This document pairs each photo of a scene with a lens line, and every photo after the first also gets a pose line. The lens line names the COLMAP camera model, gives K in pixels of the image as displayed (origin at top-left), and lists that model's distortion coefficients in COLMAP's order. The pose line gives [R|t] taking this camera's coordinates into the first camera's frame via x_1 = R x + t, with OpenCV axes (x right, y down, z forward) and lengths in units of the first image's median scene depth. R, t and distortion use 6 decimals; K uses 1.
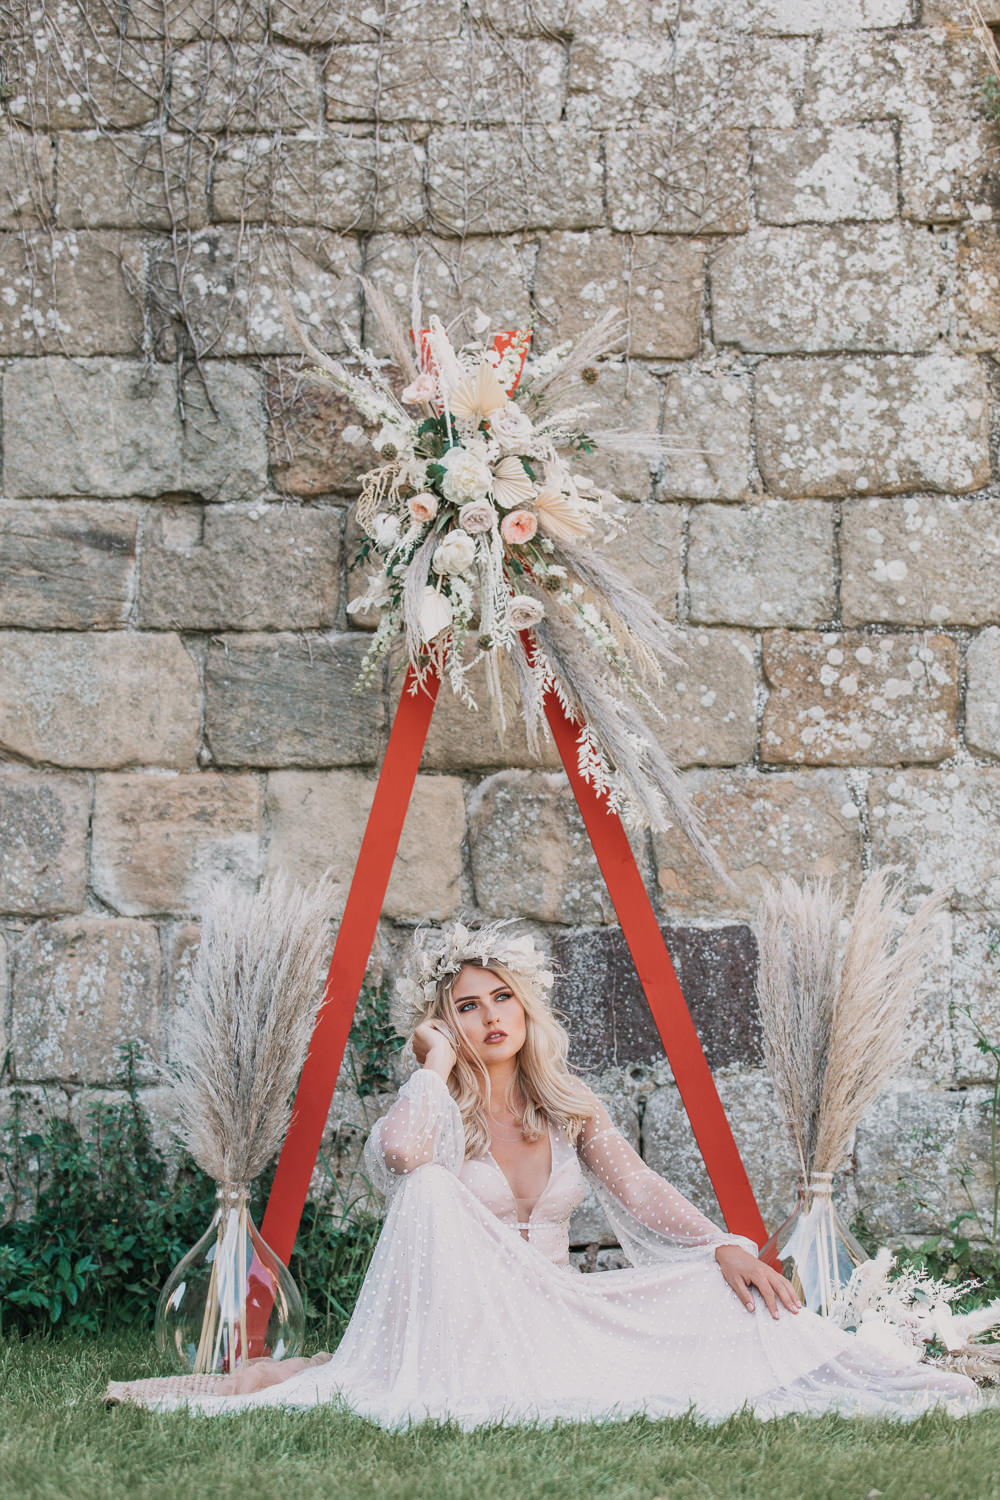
lens RADIAL K [[4391.9, 0, 409.3], [0, 4391.9, 752.1], [0, 0, 1]] dist [-0.101788, 0.000000]
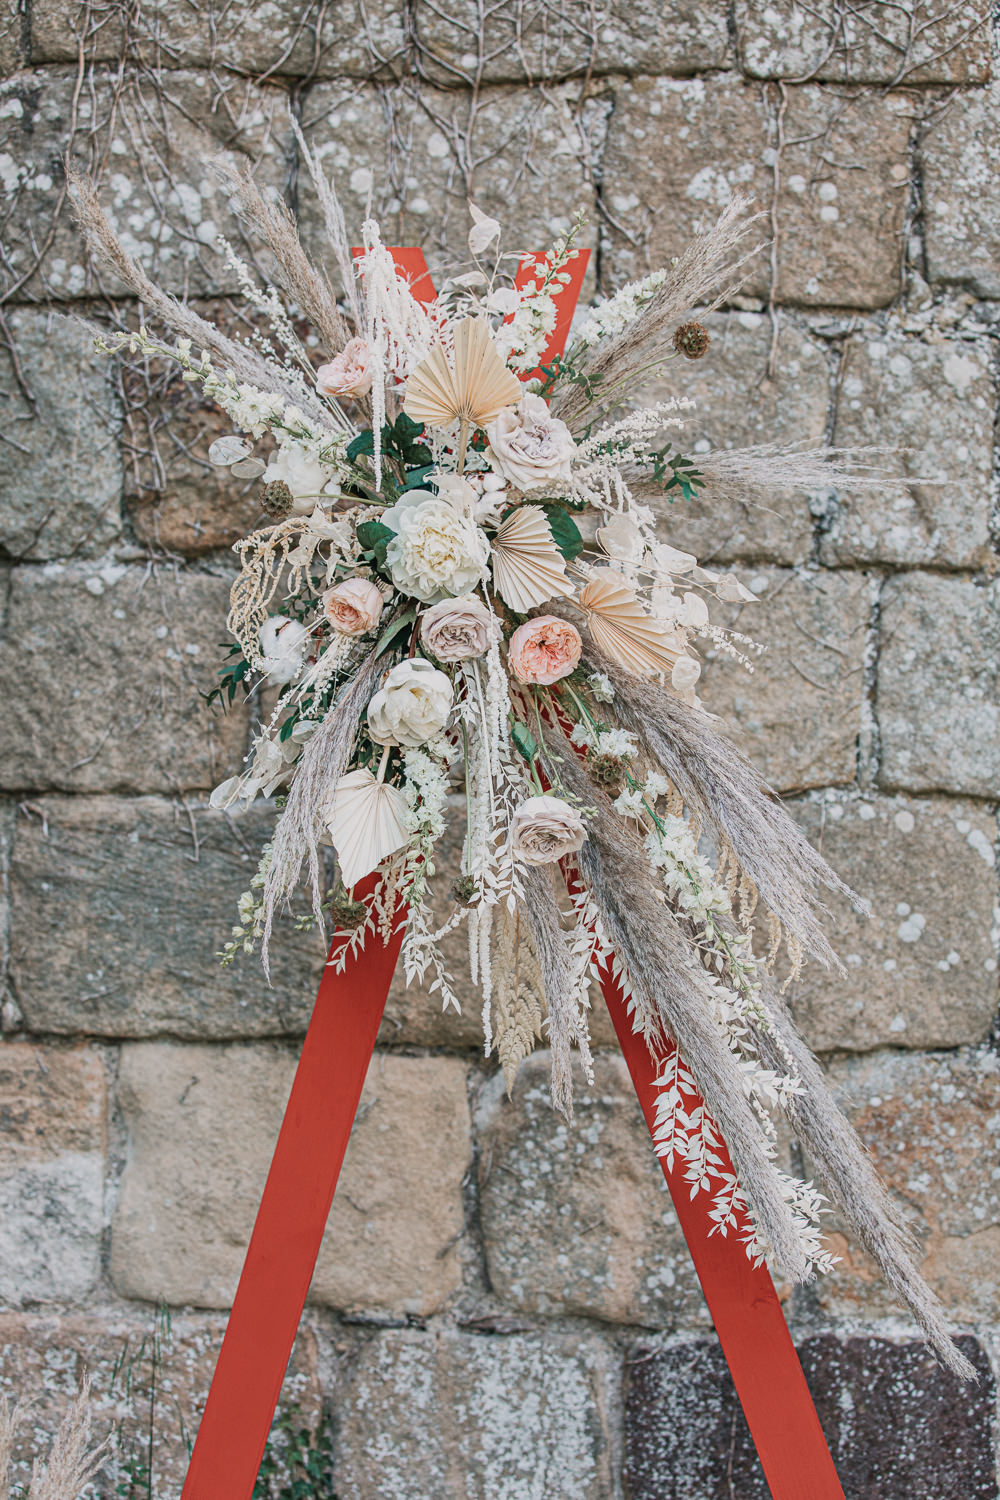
lens RADIAL K [[3545.2, 0, 507.6], [0, 3545.2, 724.2], [0, 0, 1]] dist [-0.315586, 0.000000]
pose [[0.999360, 0.009291, -0.034543, 0.032375], [-0.008023, 0.999296, 0.036660, -0.053267], [0.034860, -0.036359, 0.998731, 0.555140]]
